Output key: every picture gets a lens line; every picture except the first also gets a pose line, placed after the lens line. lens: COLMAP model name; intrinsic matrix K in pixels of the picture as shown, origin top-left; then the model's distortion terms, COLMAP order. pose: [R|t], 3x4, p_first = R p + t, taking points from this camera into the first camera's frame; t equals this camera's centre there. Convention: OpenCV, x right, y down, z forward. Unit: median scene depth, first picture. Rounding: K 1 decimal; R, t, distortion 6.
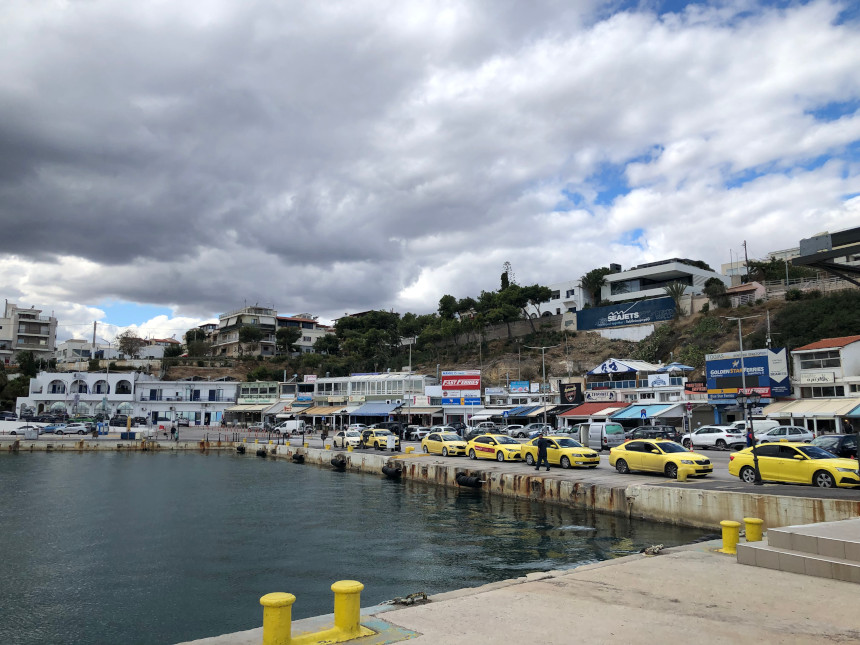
lens RADIAL K [[761.4, 0, 434.9], [0, 761.4, 293.7], [0, 0, 1]] dist [0.093615, -0.113311]
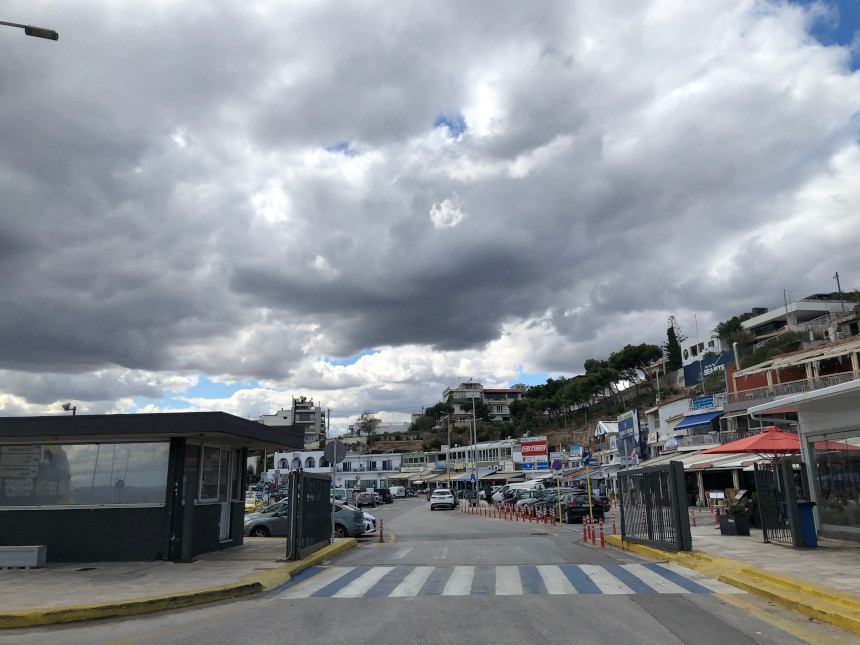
lens RADIAL K [[761.4, 0, 434.9], [0, 761.4, 293.7], [0, 0, 1]] dist [0.093615, -0.113311]
pose [[0.843819, -0.149301, -0.515441, 0.376971], [0.111210, 0.988318, -0.104212, -0.001645], [0.524978, 0.030614, 0.850565, -0.000369]]
